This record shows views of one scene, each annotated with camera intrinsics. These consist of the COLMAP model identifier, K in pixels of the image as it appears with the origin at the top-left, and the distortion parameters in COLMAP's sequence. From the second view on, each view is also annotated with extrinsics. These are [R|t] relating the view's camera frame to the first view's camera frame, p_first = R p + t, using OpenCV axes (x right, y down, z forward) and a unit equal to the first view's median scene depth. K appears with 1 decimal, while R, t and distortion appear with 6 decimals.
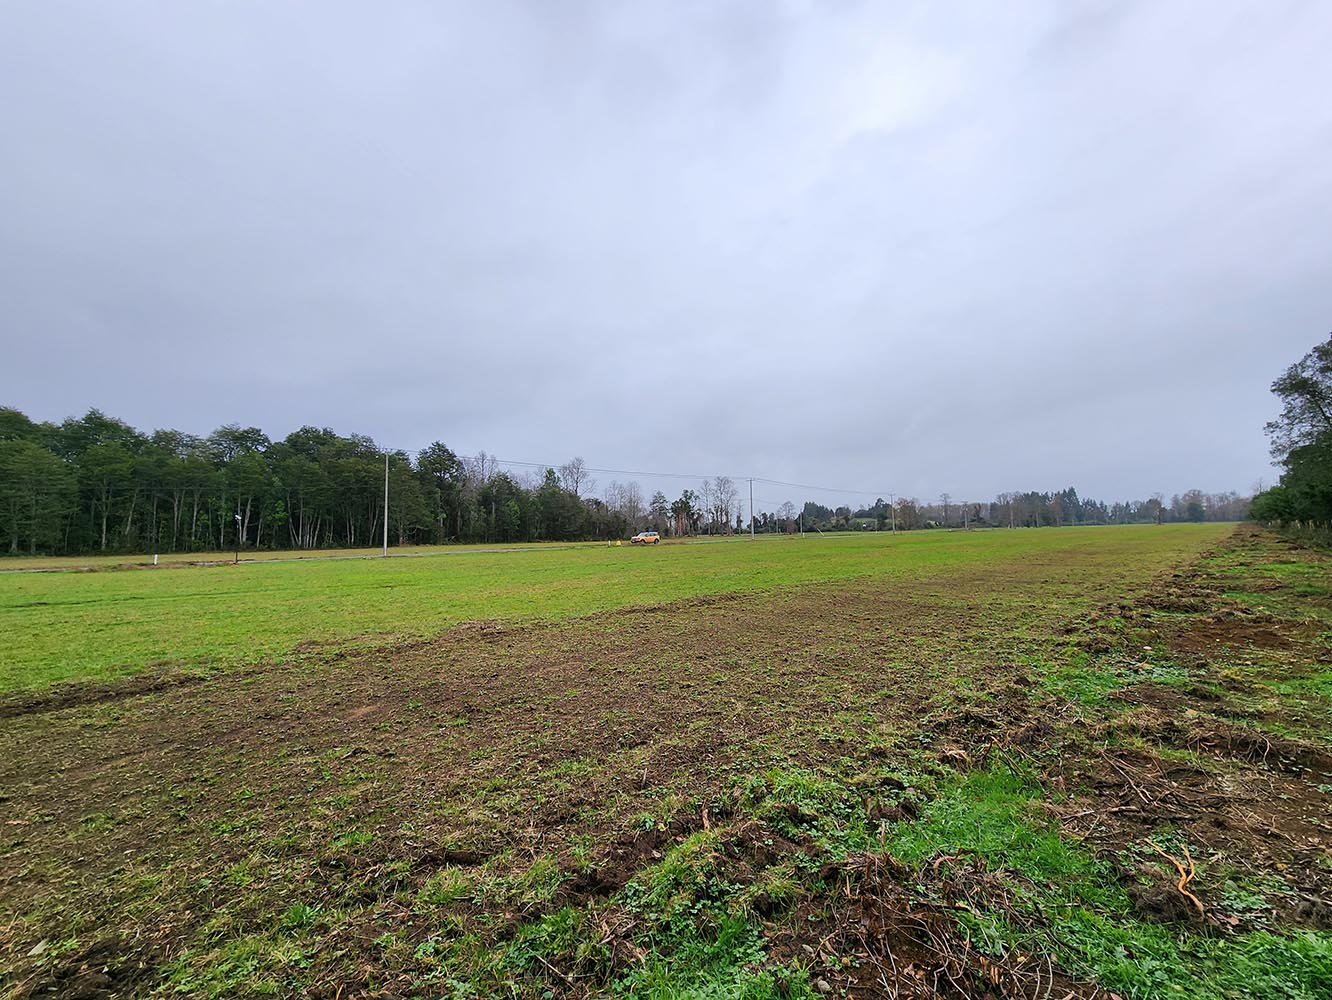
lens RADIAL K [[535.9, 0, 672.5], [0, 535.9, 506.7], [0, 0, 1]] dist [0.008049, -0.000627]
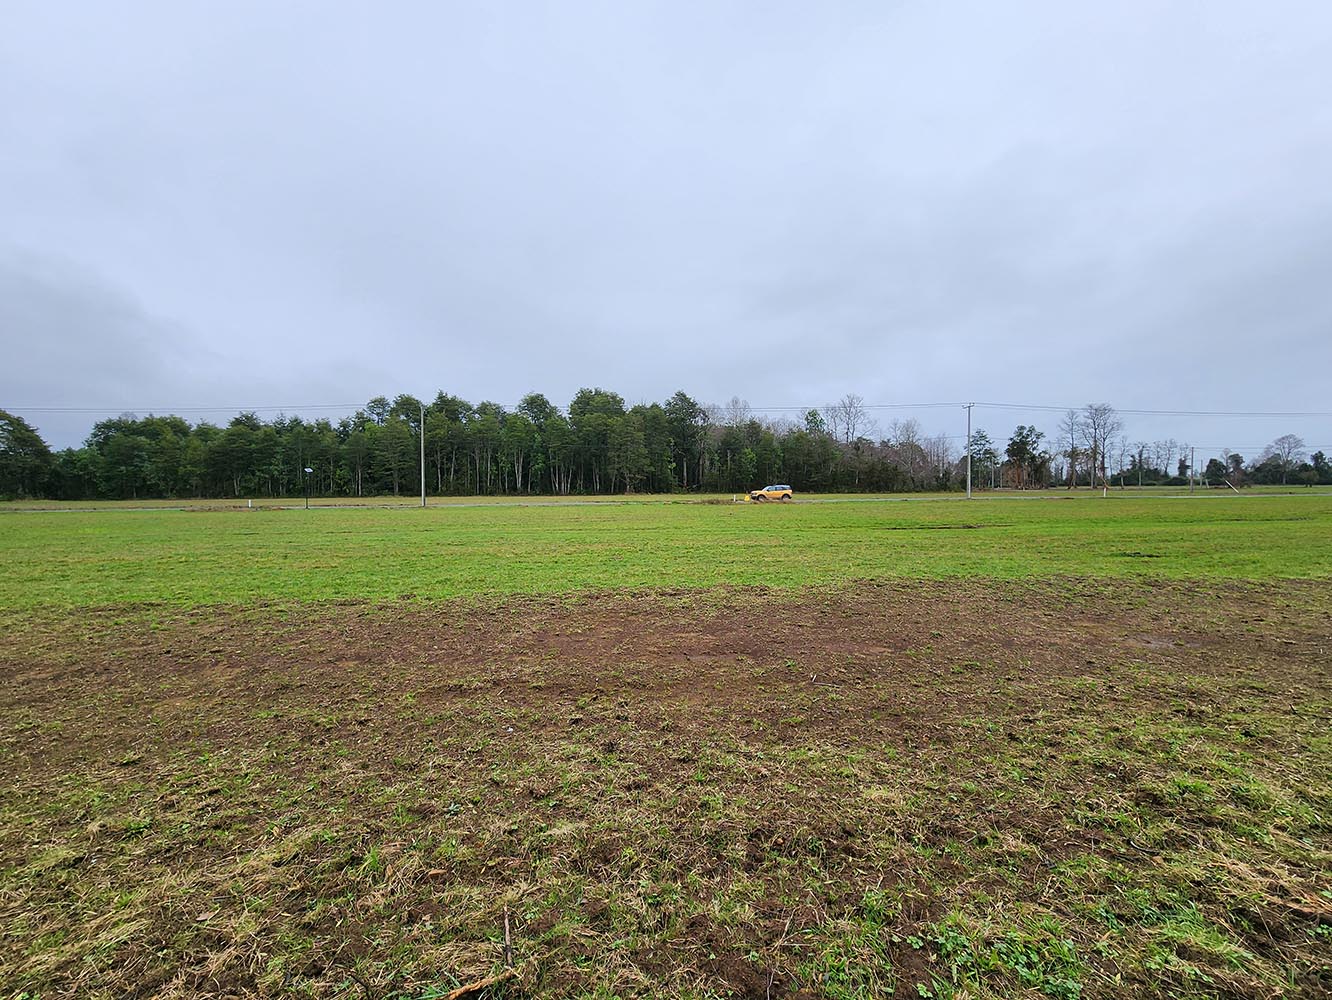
lens RADIAL K [[535.9, 0, 674.6], [0, 535.9, 501.0], [0, 0, 1]] dist [0.008049, -0.000627]
pose [[0.783855, 0.032051, -0.620116, 0.140805], [0.021550, 0.996661, 0.078753, 0.003775], [0.620570, -0.075094, 0.780547, 0.148002]]
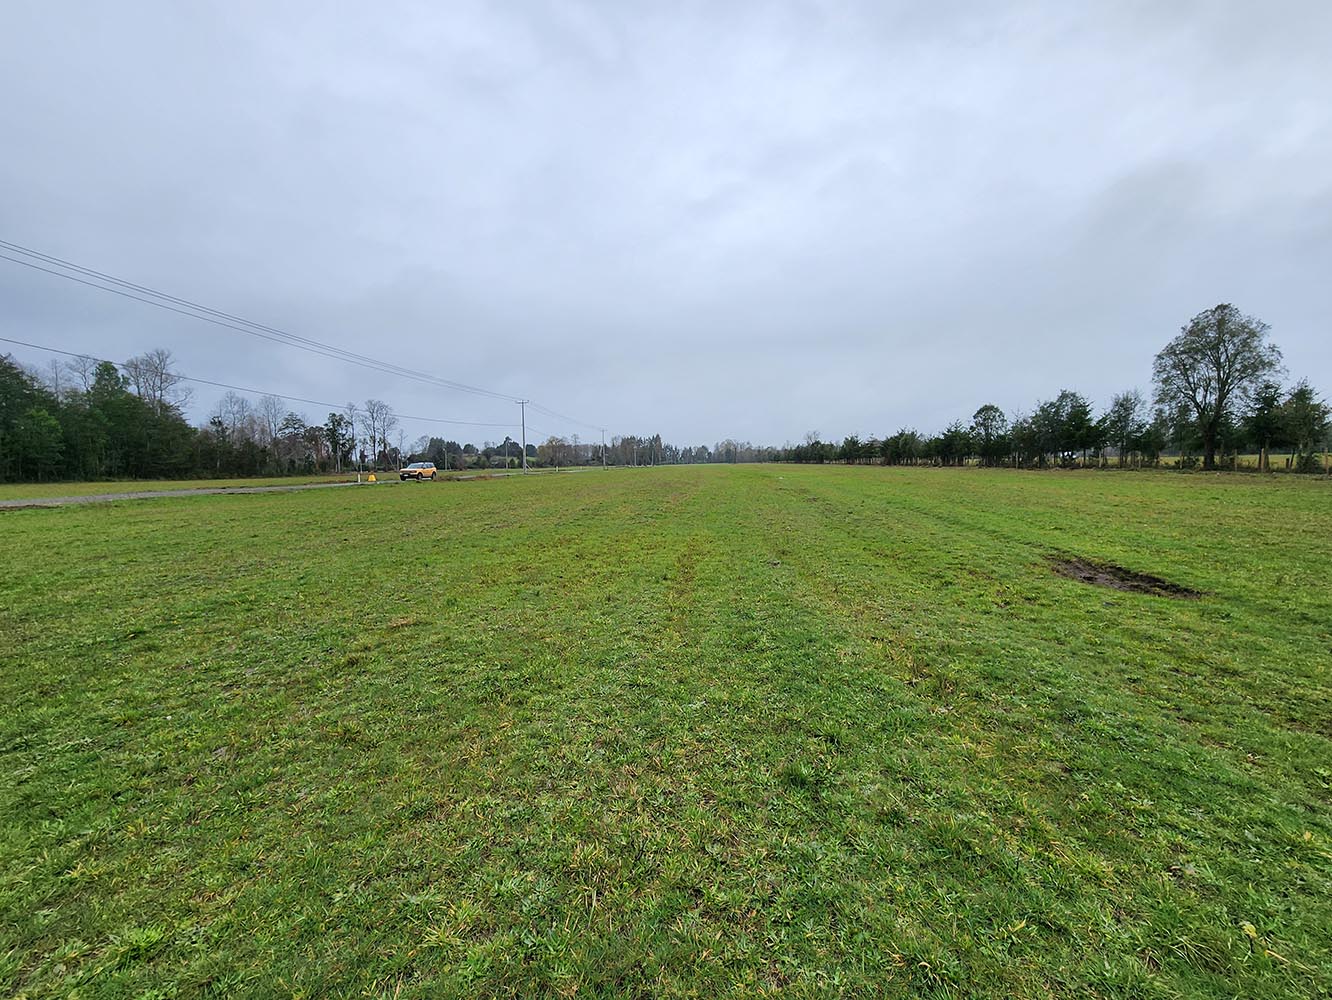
lens RADIAL K [[535.9, 0, 662.7], [0, 535.9, 500.2], [0, 0, 1]] dist [0.008049, -0.000627]
pose [[0.783954, -0.033524, 0.619913, -0.110565], [-0.030384, 0.995273, 0.092246, 0.009864], [-0.620075, -0.091152, 0.779230, 0.099654]]
